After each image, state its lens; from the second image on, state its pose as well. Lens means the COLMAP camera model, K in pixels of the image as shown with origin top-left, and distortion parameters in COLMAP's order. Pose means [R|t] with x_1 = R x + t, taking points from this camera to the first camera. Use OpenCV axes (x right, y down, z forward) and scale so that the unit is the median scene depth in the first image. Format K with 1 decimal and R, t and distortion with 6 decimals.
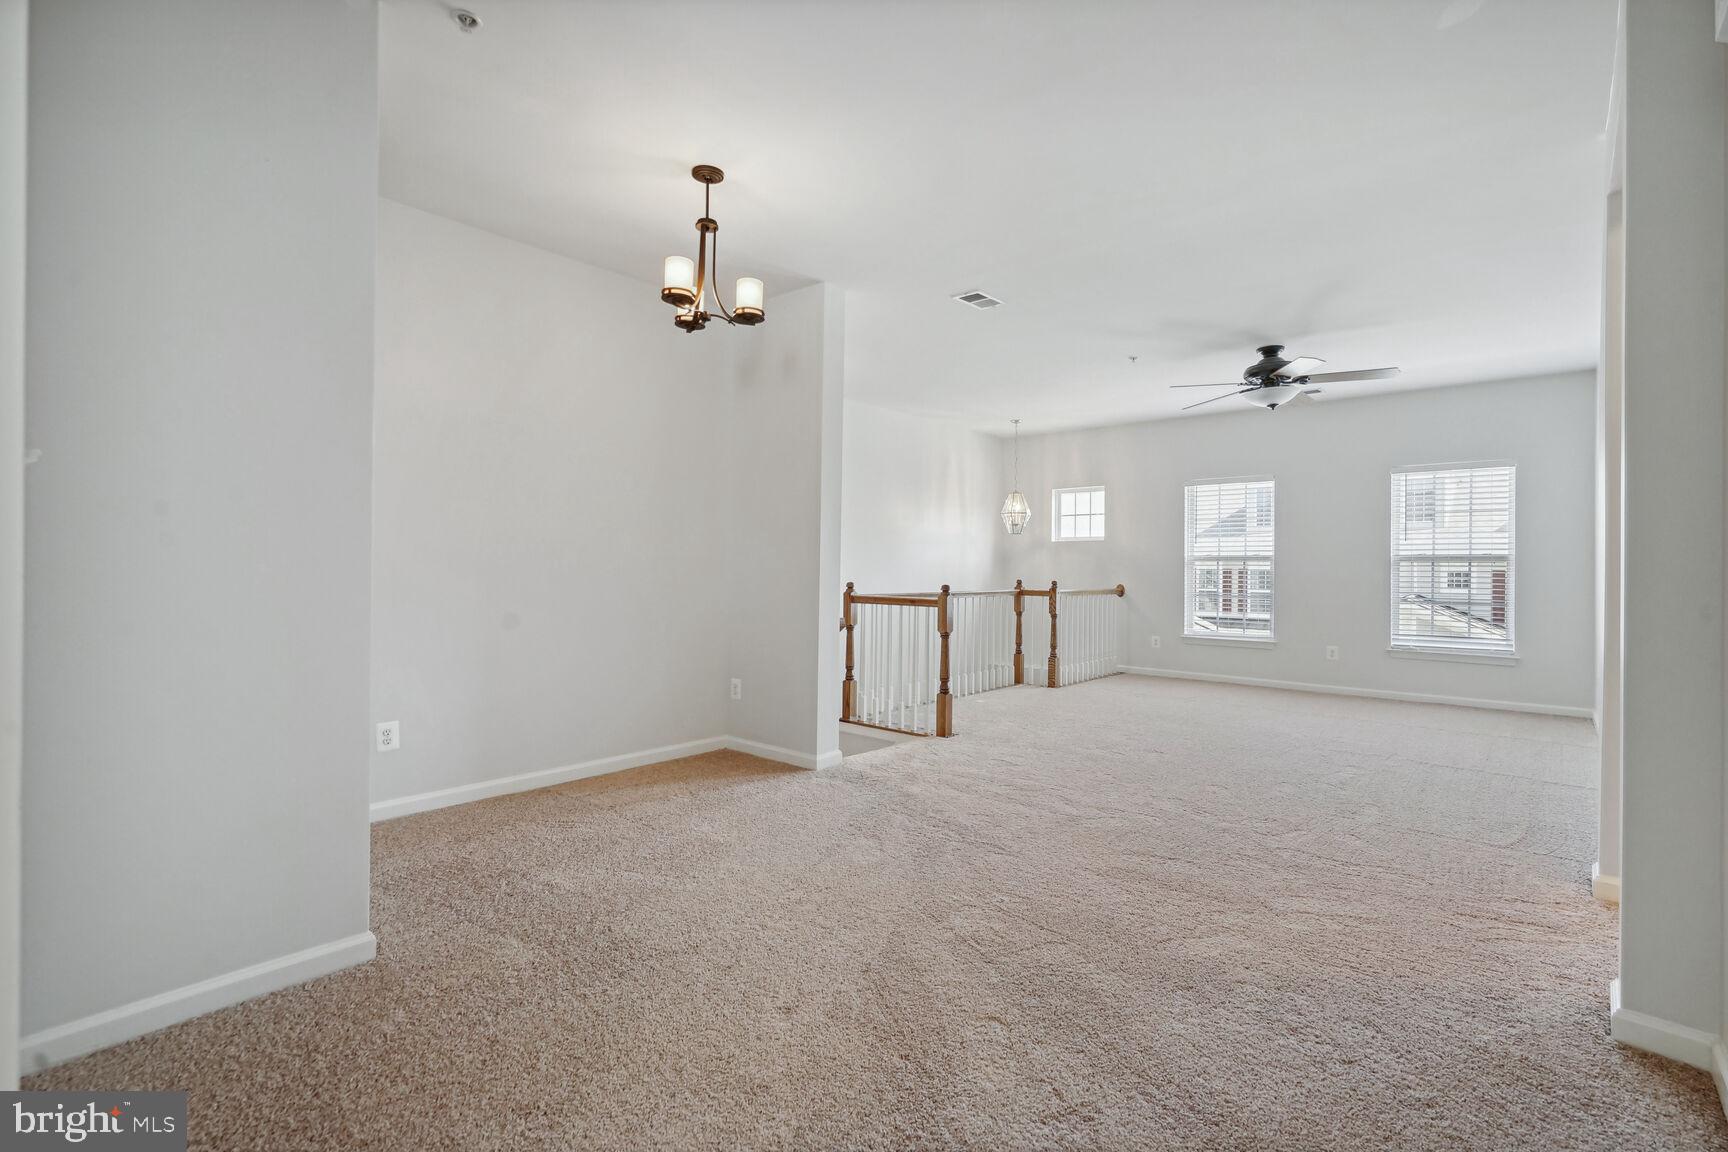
lens RADIAL K [[800.1, 0, 851.0], [0, 800.1, 568.4], [0, 0, 1]] dist [-0.004972, 0.001810]
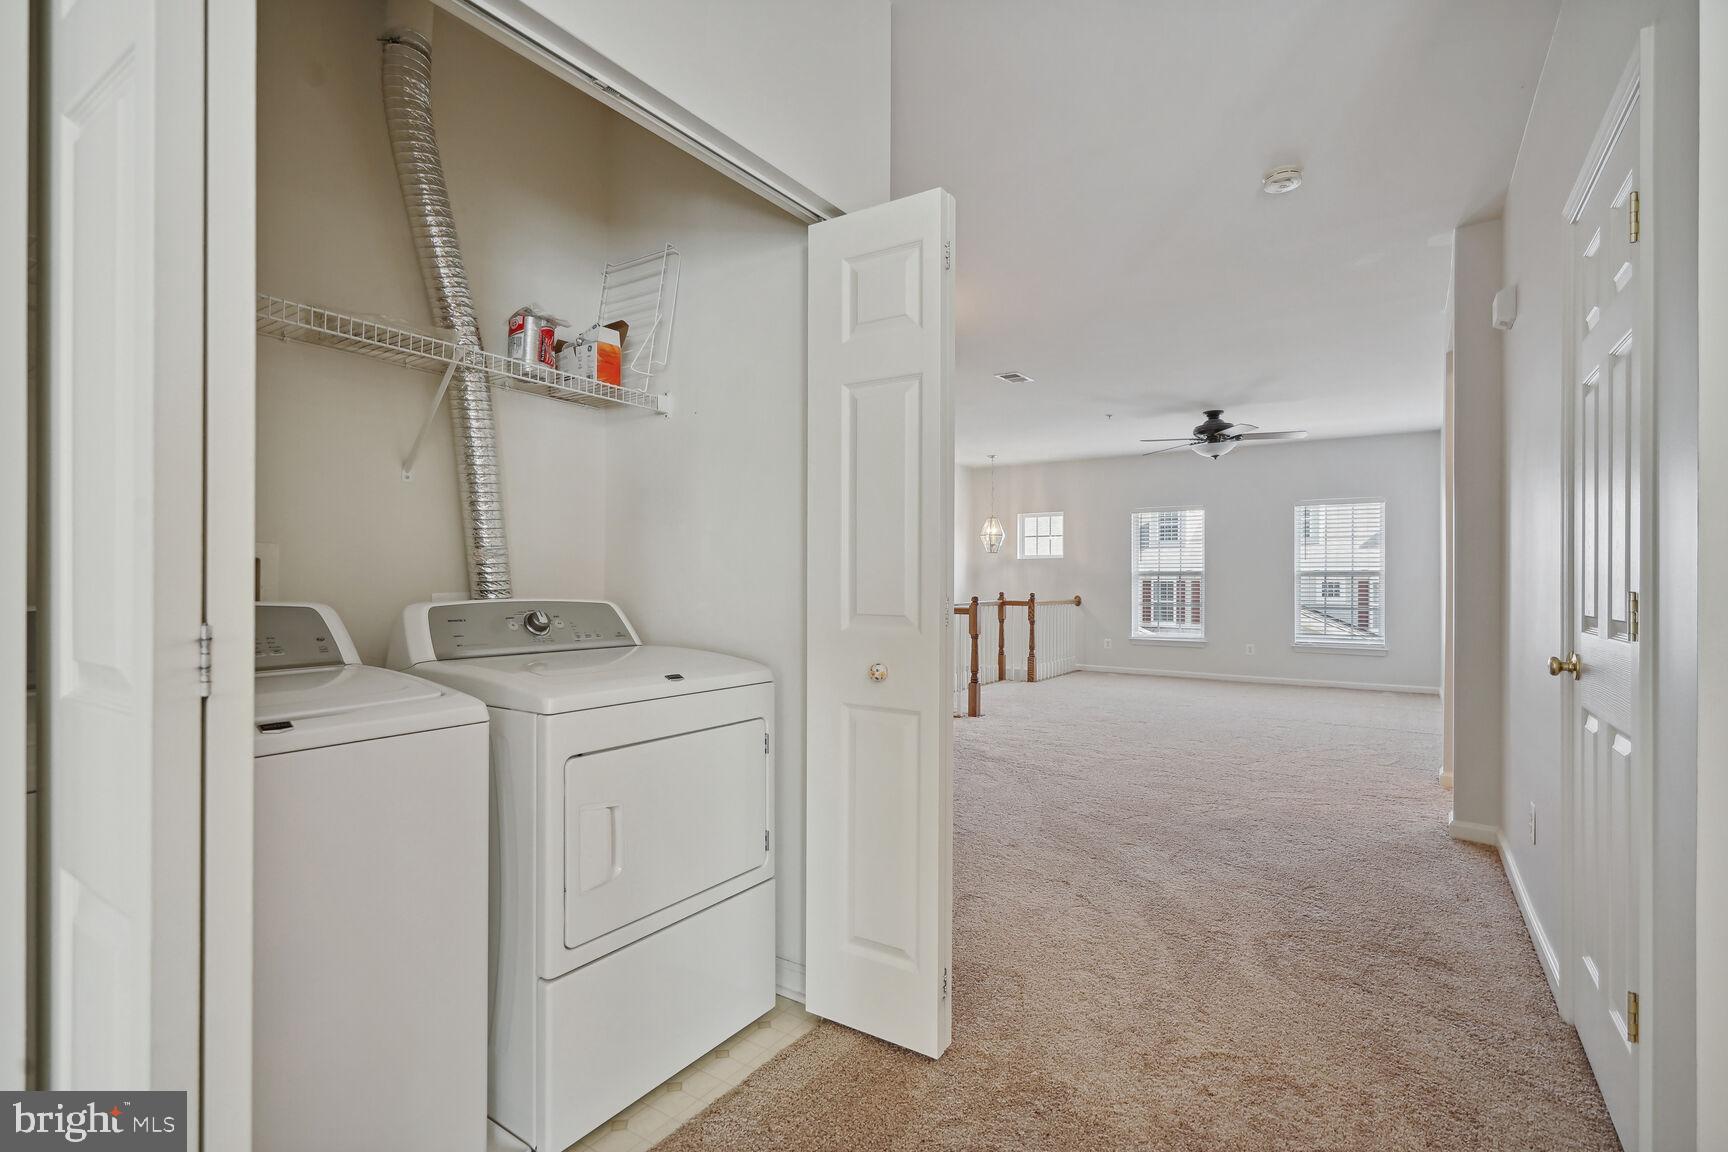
lens RADIAL K [[800.1, 0, 865.6], [0, 800.1, 581.8], [0, 0, 1]] dist [-0.004972, 0.001810]
pose [[0.991963, -0.004437, 0.126451, -0.141642], [0.004400, 0.999990, 0.000572, -0.002762], [-0.126452, -0.000011, 0.991973, -0.151963]]
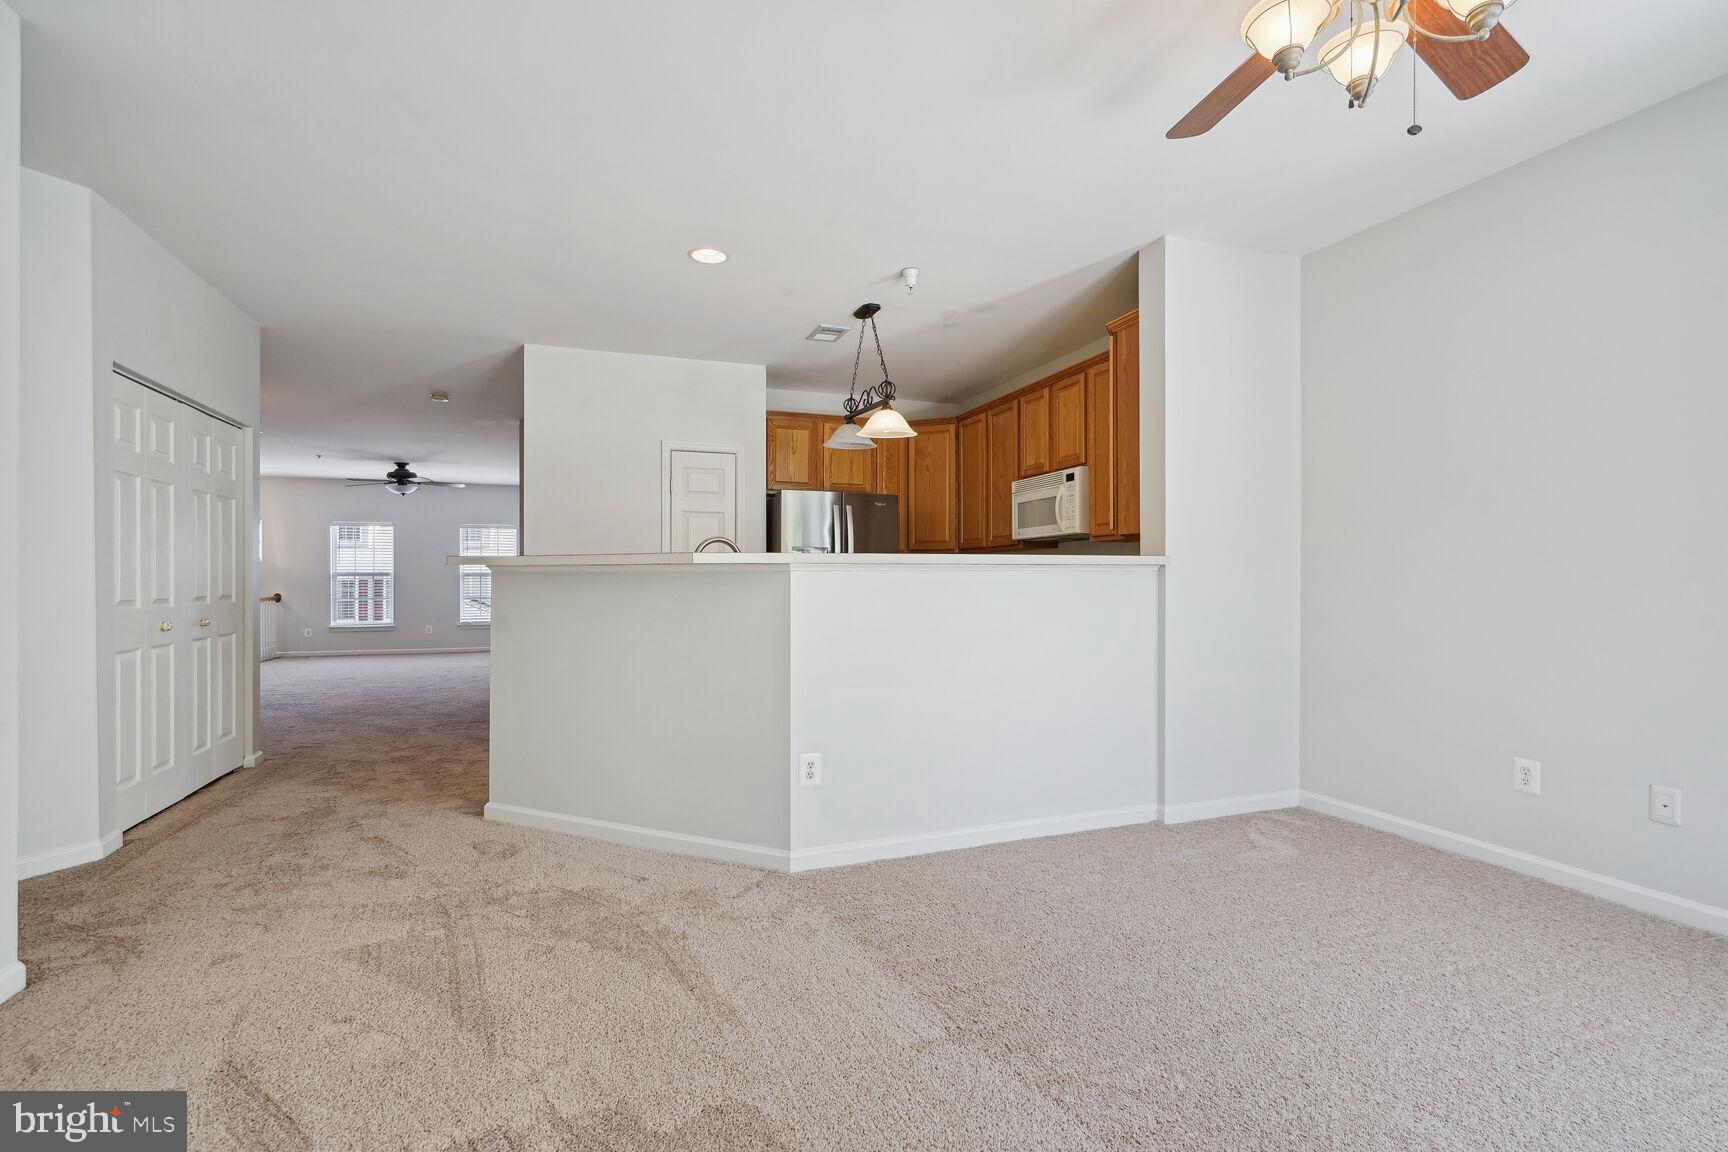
lens RADIAL K [[800.1, 0, 849.1], [0, 800.1, 578.0], [0, 0, 1]] dist [-0.004972, 0.001810]
pose [[0.491951, -0.007870, 0.870587, -0.419003], [0.006305, 0.999965, 0.005477, -0.008116], [-0.870600, 0.002794, 0.491984, -0.590340]]
